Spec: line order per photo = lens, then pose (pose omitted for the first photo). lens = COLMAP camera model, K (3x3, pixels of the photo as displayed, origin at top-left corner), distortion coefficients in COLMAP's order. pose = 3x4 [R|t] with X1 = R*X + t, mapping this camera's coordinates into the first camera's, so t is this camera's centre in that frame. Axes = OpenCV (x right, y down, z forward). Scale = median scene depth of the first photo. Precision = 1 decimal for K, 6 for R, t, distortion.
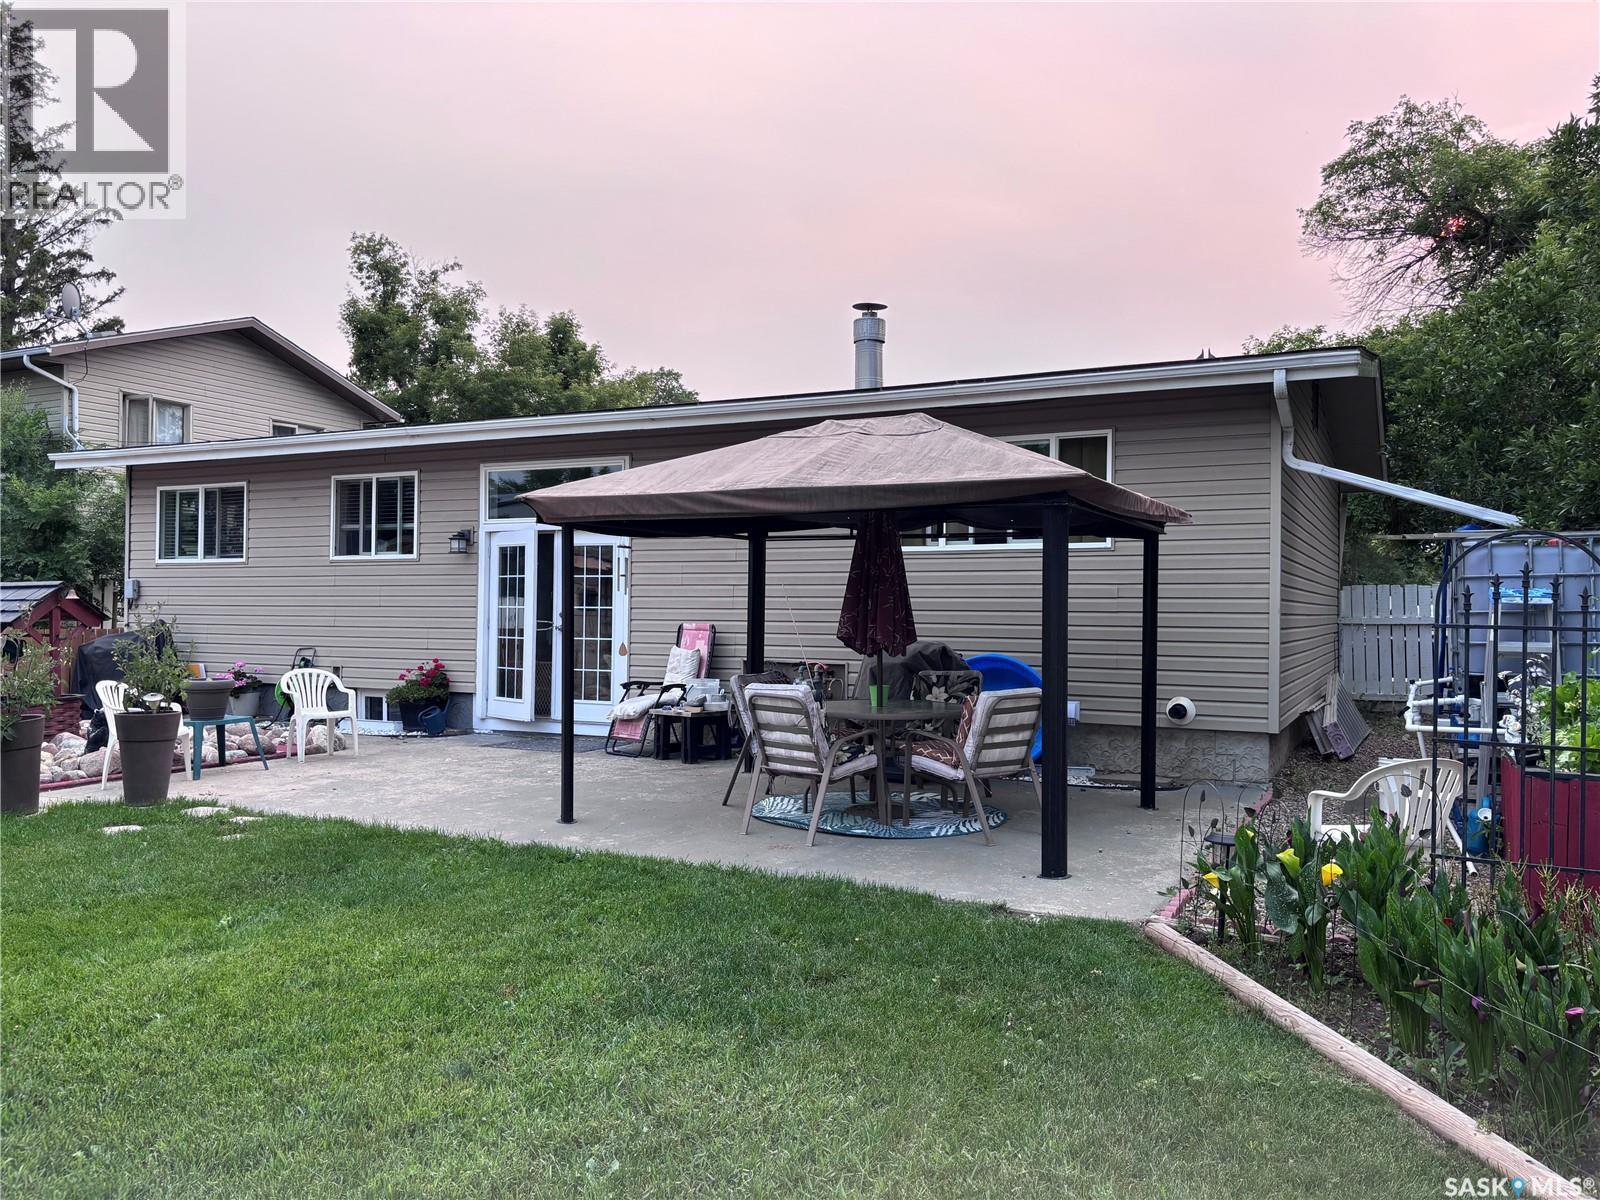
lens RADIAL K [[1215.9, 0, 800.0], [0, 1215.9, 600.0], [0, 0, 1]] dist [0.051019, -0.117157]
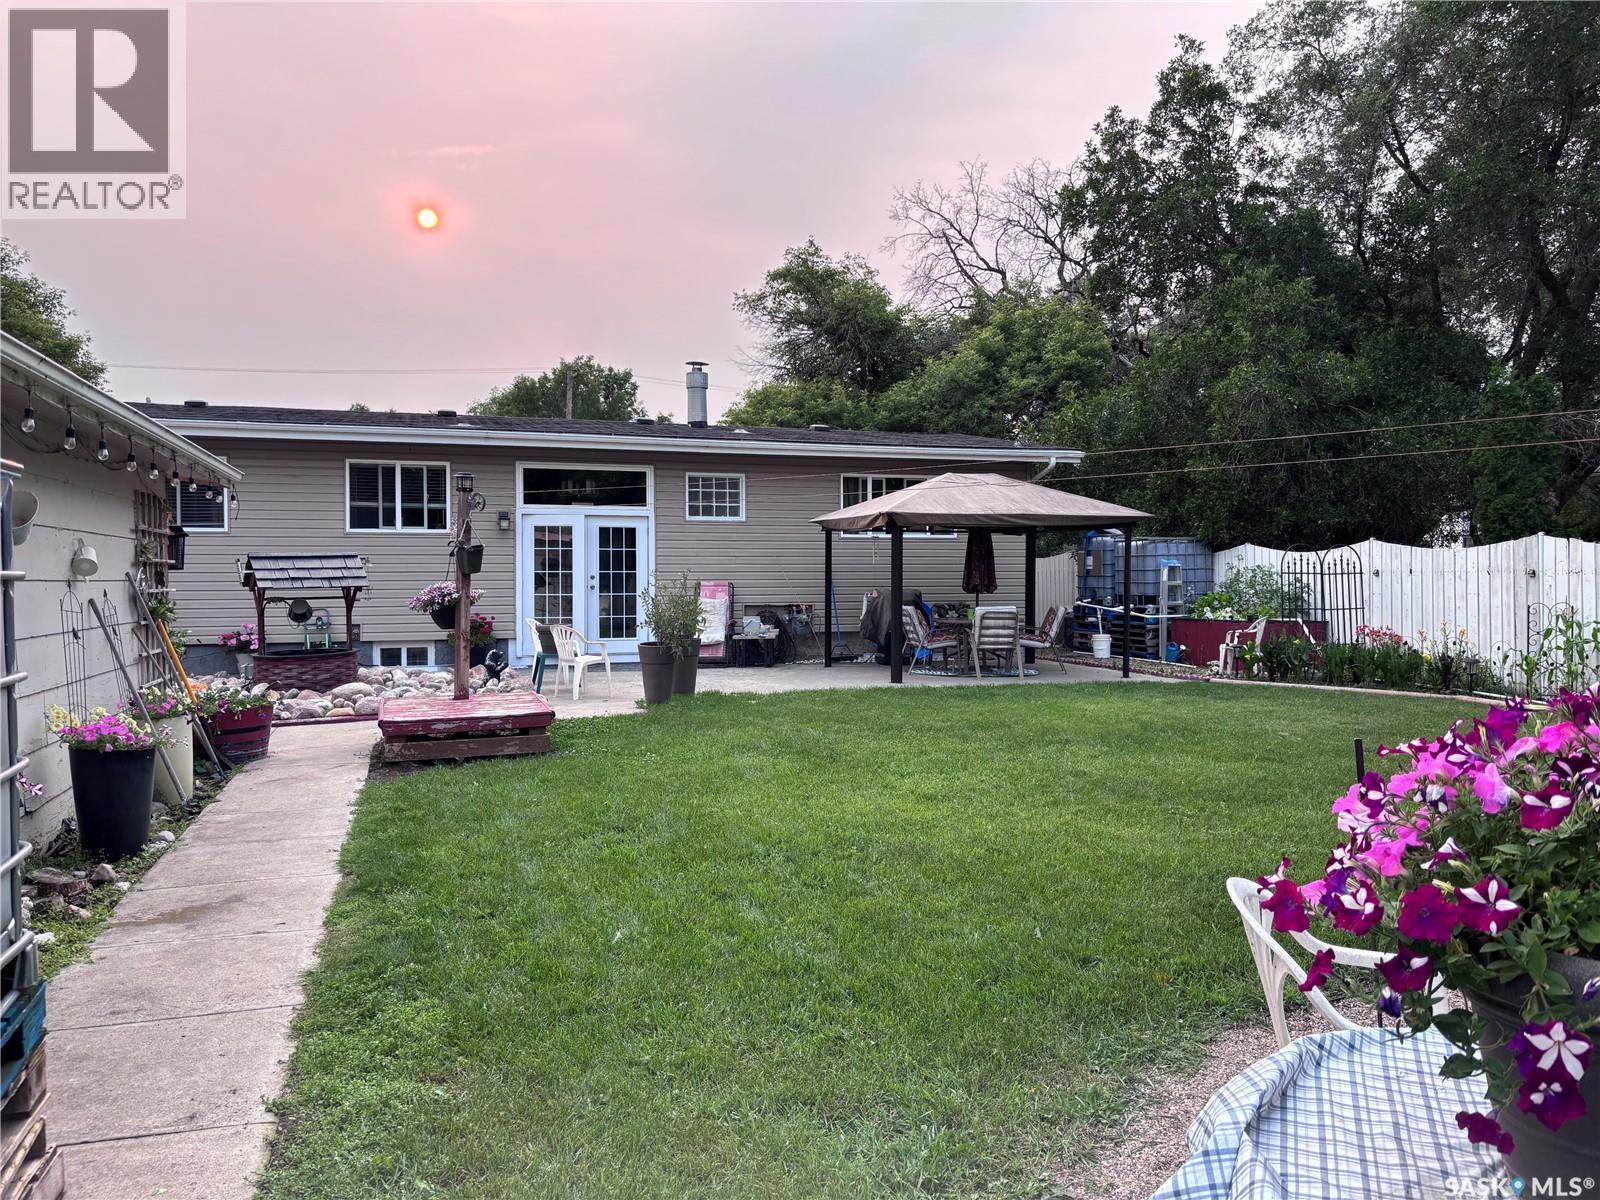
lens RADIAL K [[1215.9, 0, 800.0], [0, 1215.9, 600.0], [0, 0, 1]] dist [0.051019, -0.117157]
pose [[0.700396, -0.024512, 0.713333, -0.930798], [0.002418, 0.999486, 0.031971, -0.004890], [-0.713750, -0.020668, 0.700095, -0.116574]]
